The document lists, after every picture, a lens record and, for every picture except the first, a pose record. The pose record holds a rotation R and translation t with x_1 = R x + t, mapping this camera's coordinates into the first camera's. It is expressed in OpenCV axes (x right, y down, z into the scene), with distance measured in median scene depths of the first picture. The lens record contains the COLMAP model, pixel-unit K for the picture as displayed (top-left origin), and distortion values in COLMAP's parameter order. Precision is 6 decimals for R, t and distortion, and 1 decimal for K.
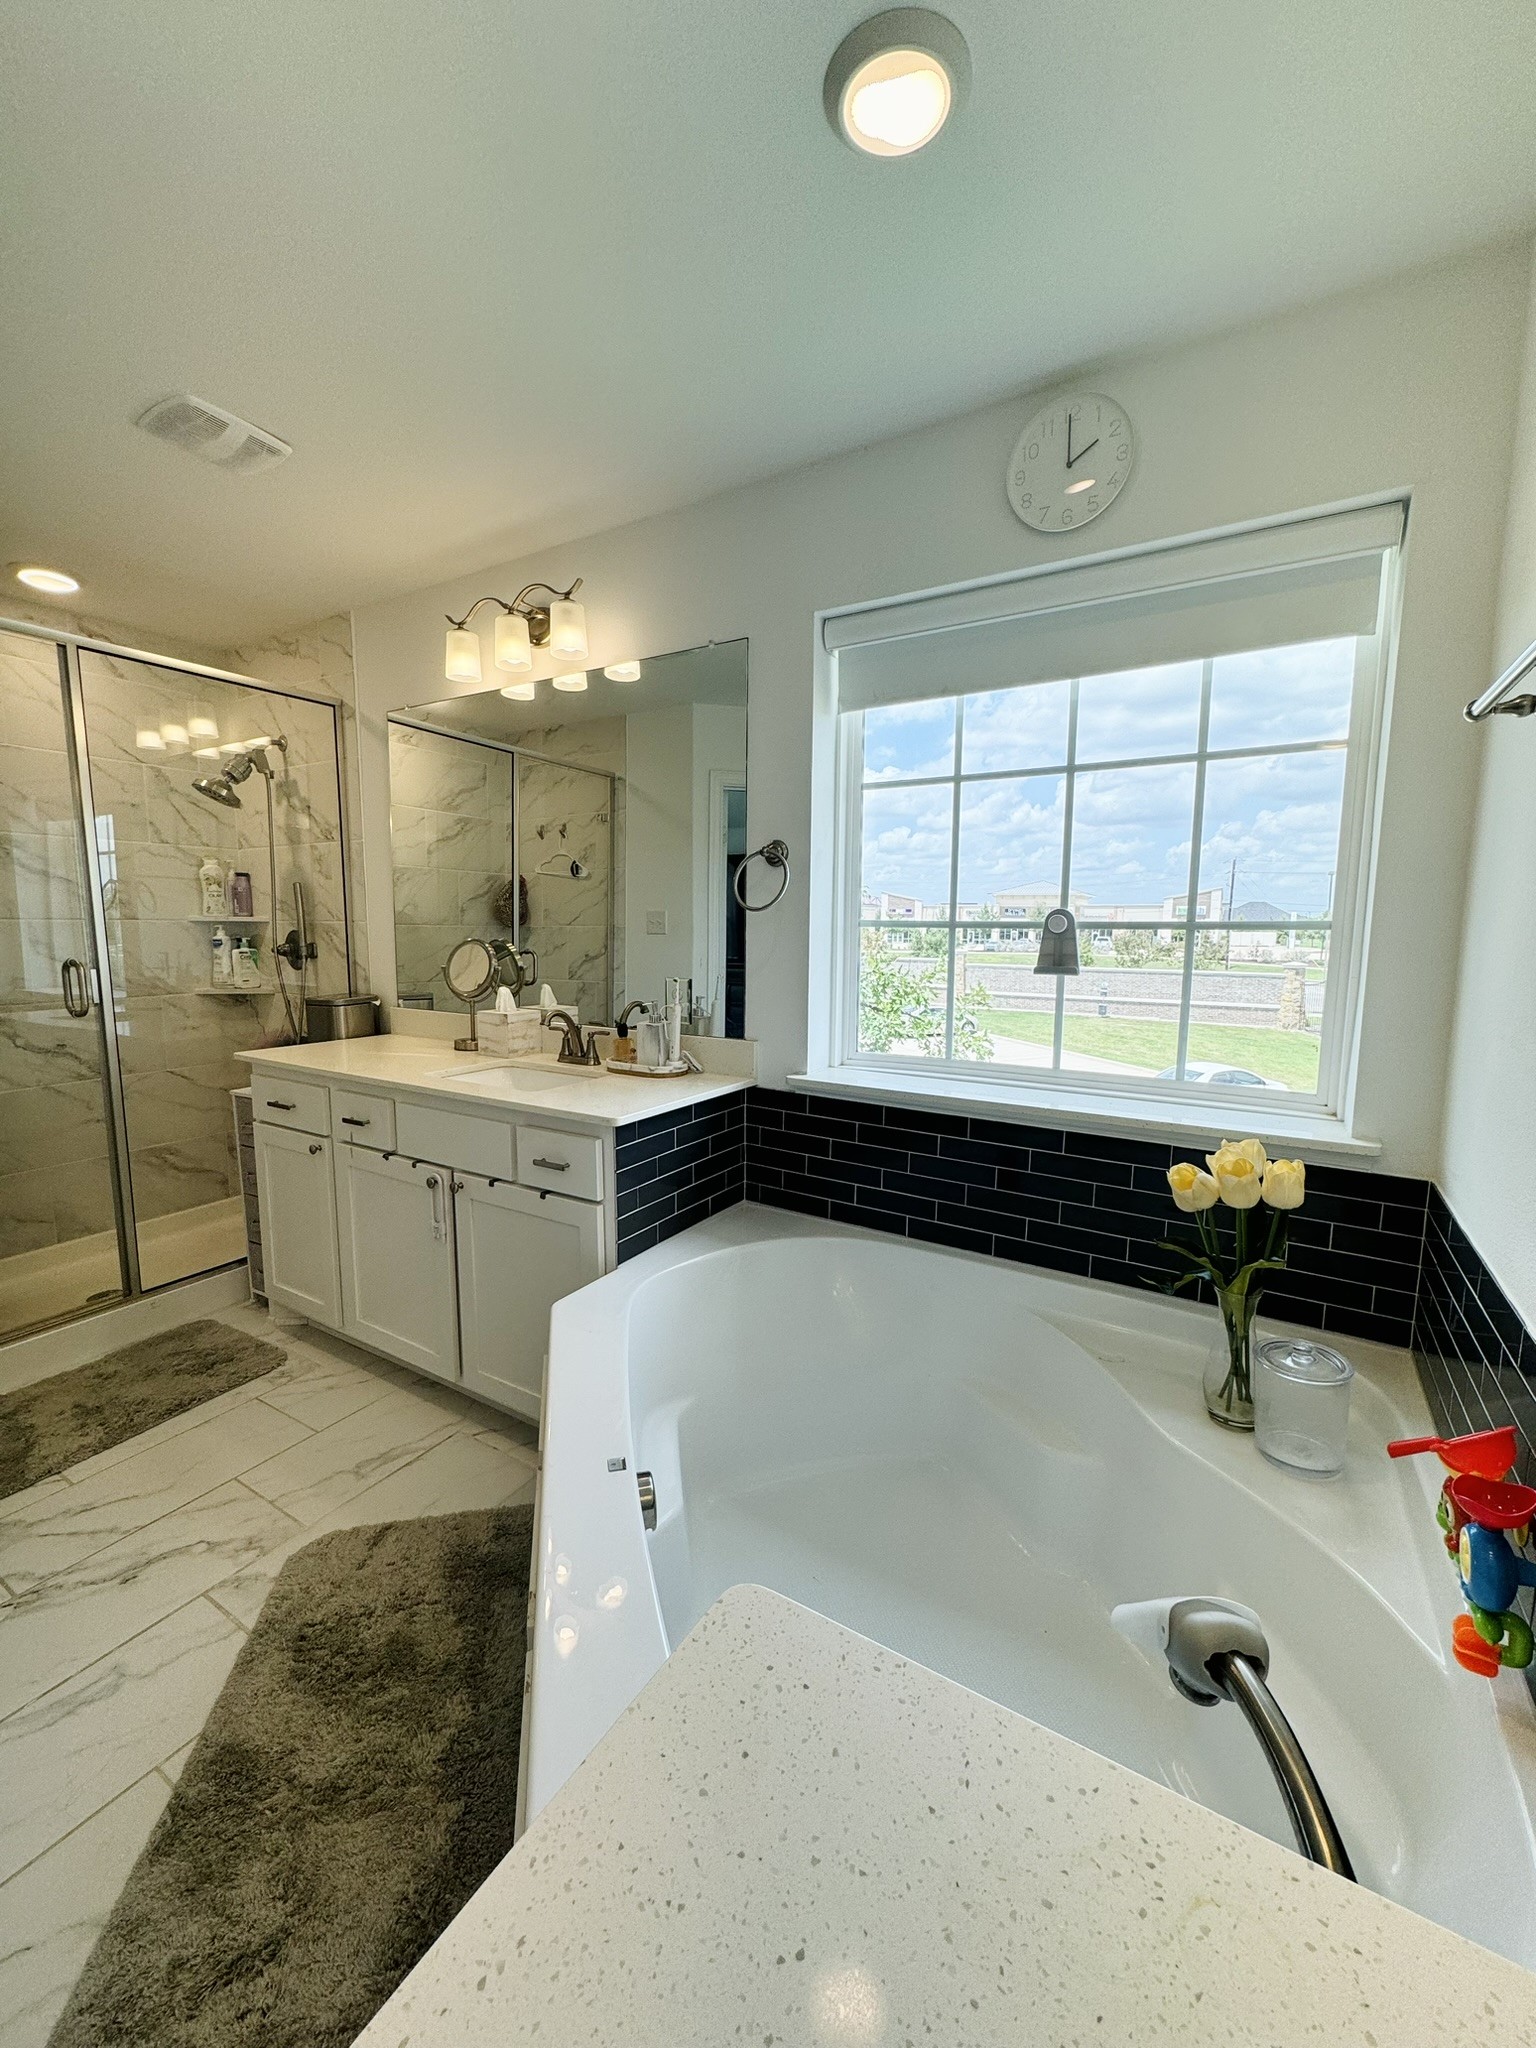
lens RADIAL K [[815.3, 0, 768.2], [0, 815.3, 1022.9], [0, 0, 1]] dist [-0.001810, 0.000206]
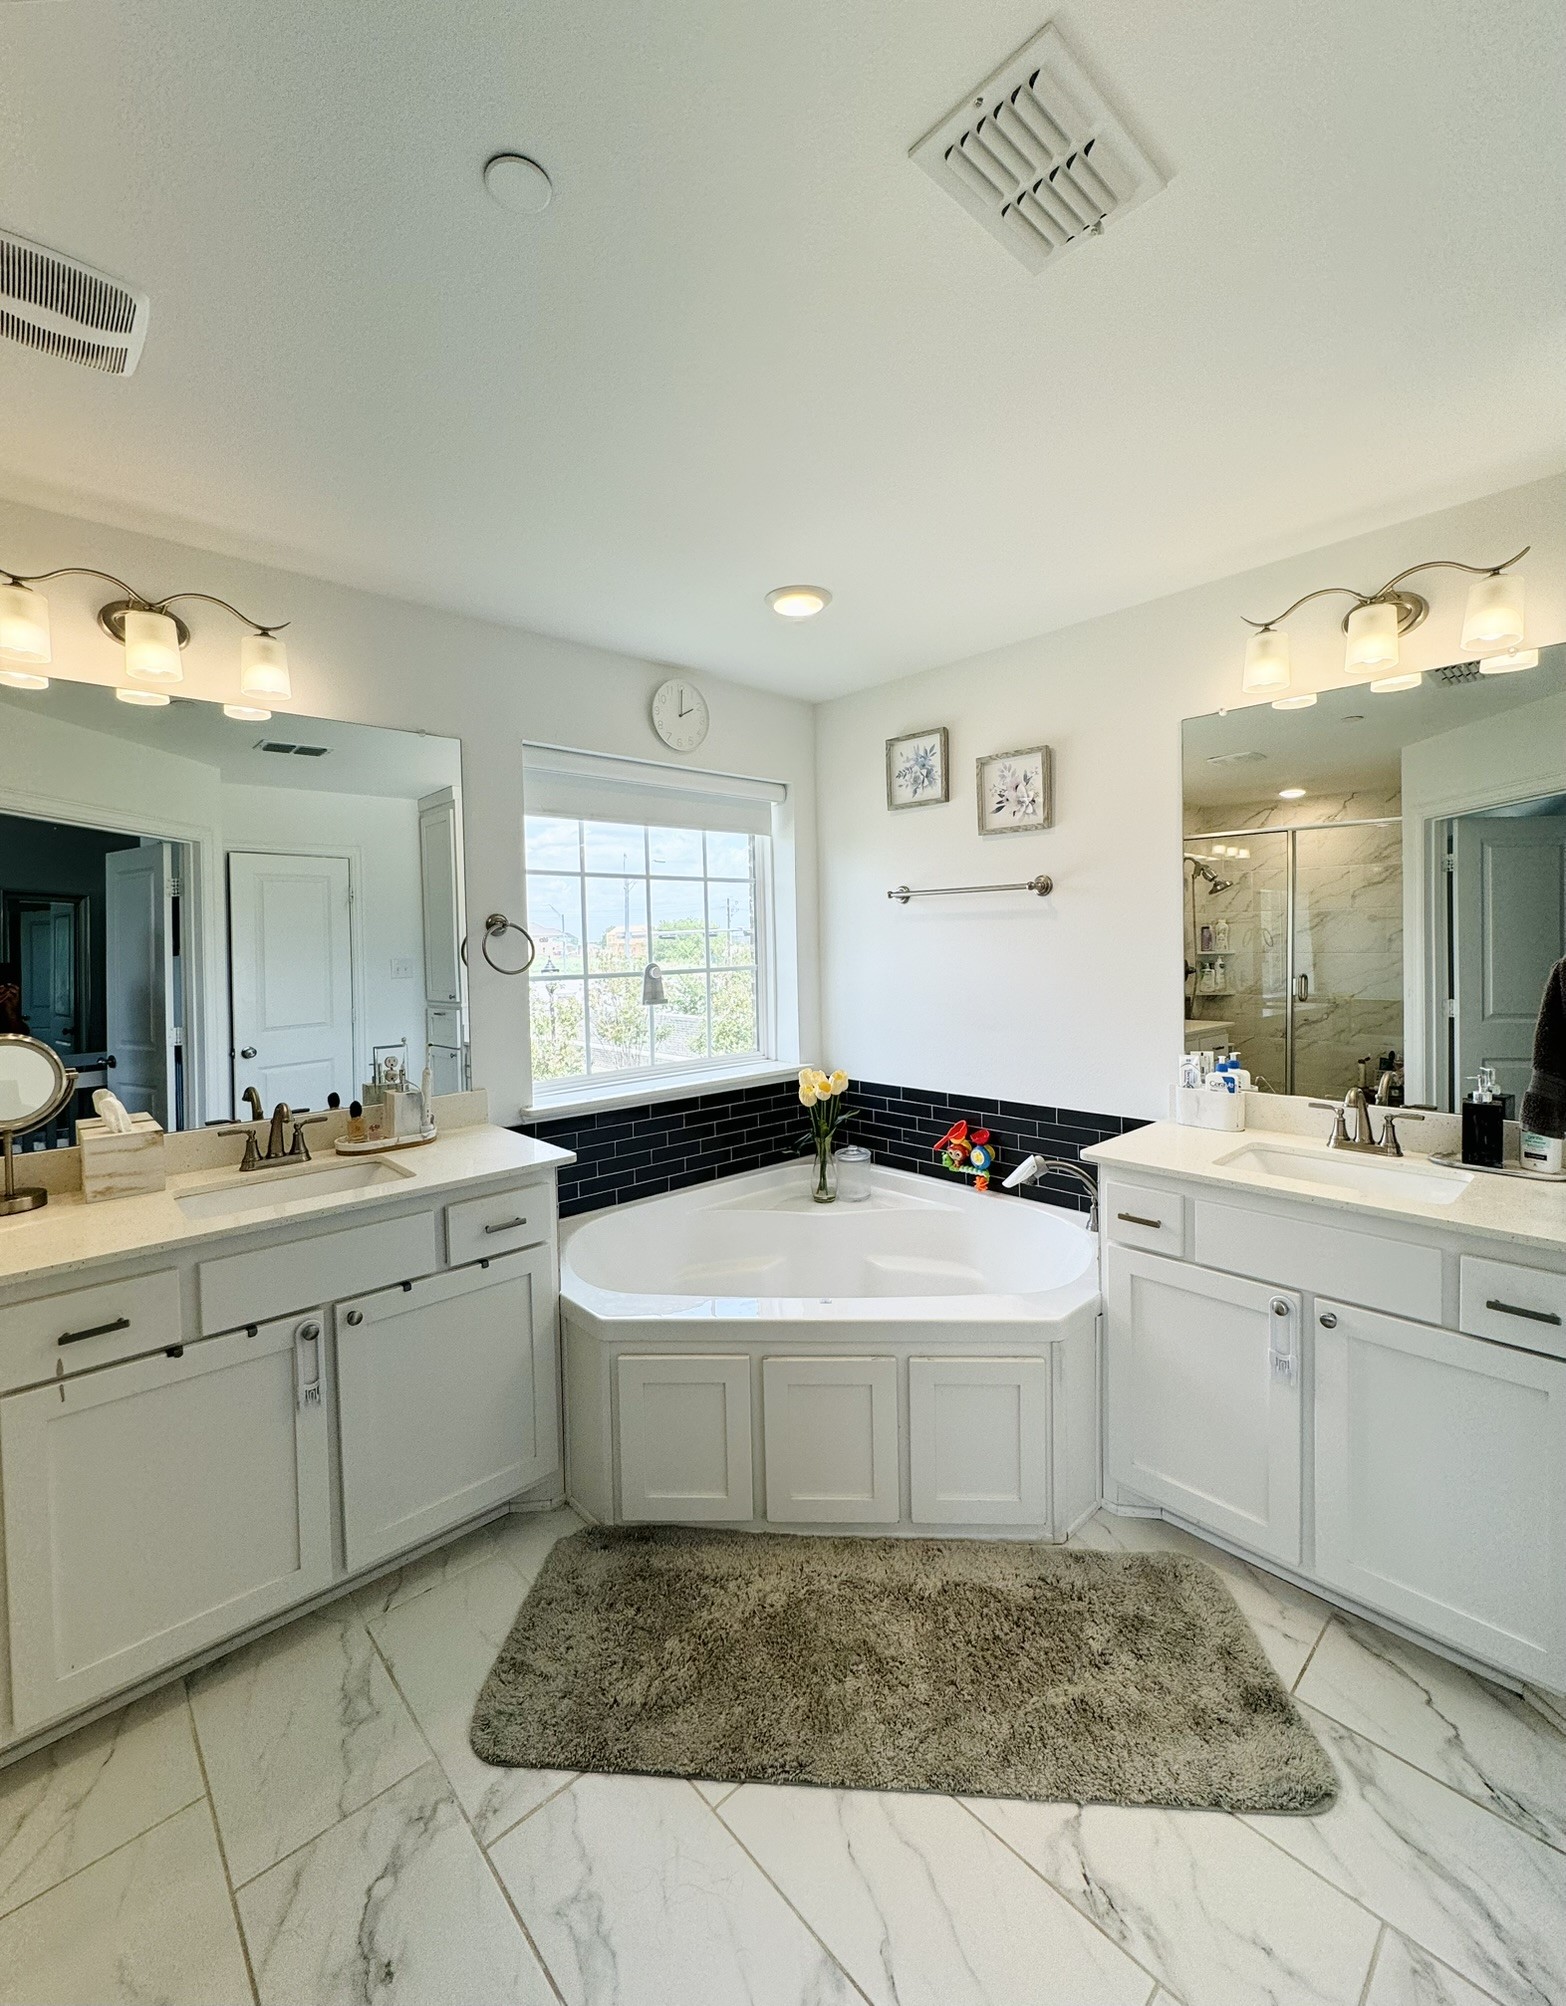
lens RADIAL K [[843.1, 0, 777.5], [0, 843.1, 952.0], [0, 0, 1]] dist [0.009935, -0.000273]
pose [[0.284542, -0.029395, 0.958213, -1.129499], [0.132103, 0.991197, -0.008821, -0.113027], [-0.949518, 0.129093, 0.285920, 0.292162]]
